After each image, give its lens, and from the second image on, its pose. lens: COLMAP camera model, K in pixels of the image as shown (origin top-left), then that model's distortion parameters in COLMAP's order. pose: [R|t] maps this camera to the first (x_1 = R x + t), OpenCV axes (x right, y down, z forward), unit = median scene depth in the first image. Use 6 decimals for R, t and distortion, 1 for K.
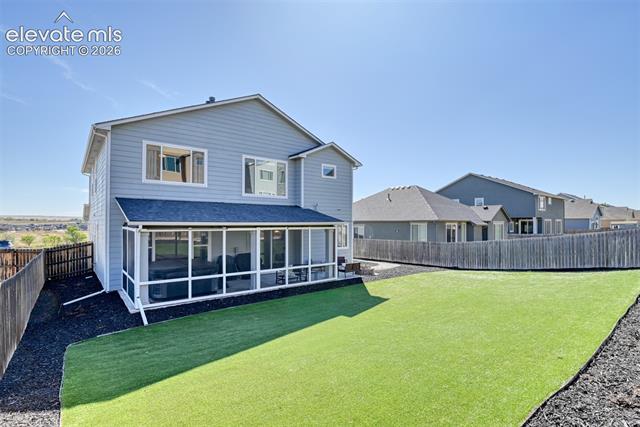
lens RADIAL K [[320.5, 0, 318.8], [0, 320.5, 217.7], [0, 0, 1]] dist [-0.026954, 0.000162]
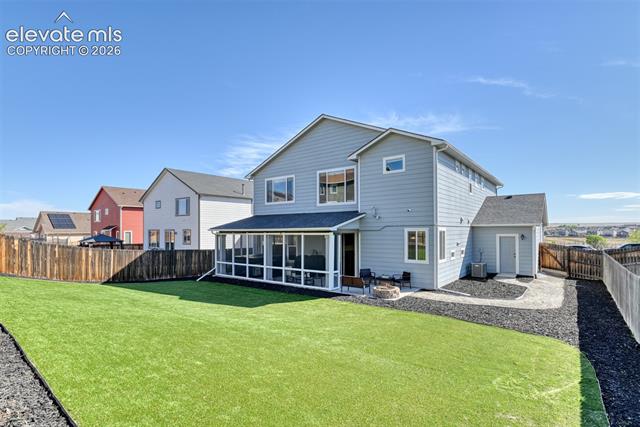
lens RADIAL K [[320.5, 0, 328.2], [0, 320.5, 226.4], [0, 0, 1]] dist [-0.026954, 0.000162]
pose [[0.242877, -0.016582, -0.969915, 0.964463], [0.023984, 0.999651, -0.011085, 0.022107], [0.969761, -0.020571, 0.243190, 0.789100]]
